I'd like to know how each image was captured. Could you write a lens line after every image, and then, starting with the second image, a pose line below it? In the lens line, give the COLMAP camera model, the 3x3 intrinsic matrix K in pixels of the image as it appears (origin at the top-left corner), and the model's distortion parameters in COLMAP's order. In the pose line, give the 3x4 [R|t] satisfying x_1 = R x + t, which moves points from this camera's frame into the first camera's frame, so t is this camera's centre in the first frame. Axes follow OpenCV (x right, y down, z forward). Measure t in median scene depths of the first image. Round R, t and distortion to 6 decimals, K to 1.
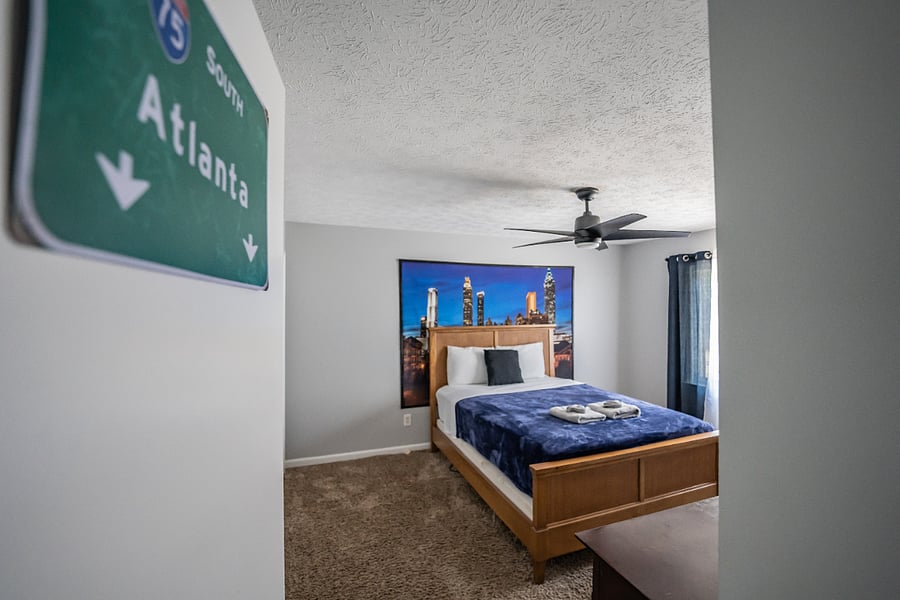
lens RADIAL K [[377.6, 0, 448.0], [0, 377.6, 302.1], [0, 0, 1]] dist [-0.018009, -0.000024]
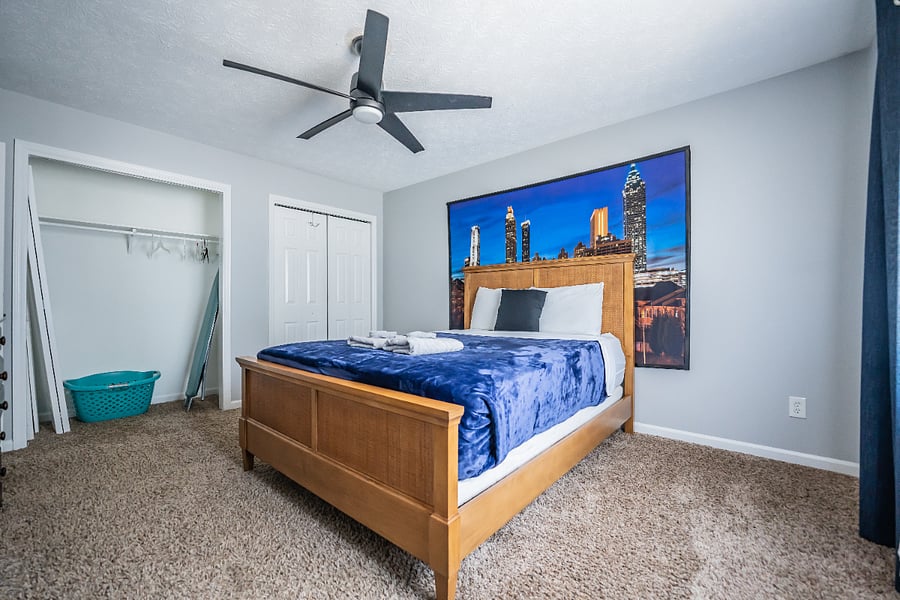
lens RADIAL K [[377.6, 0, 450.5], [0, 377.6, 303.5], [0, 0, 1]] dist [-0.018009, -0.000024]
pose [[0.475682, -0.001928, -0.879615, 0.708086], [0.002526, 0.999996, -0.000825, 0.146352], [0.879613, -0.001829, 0.475686, 0.480897]]
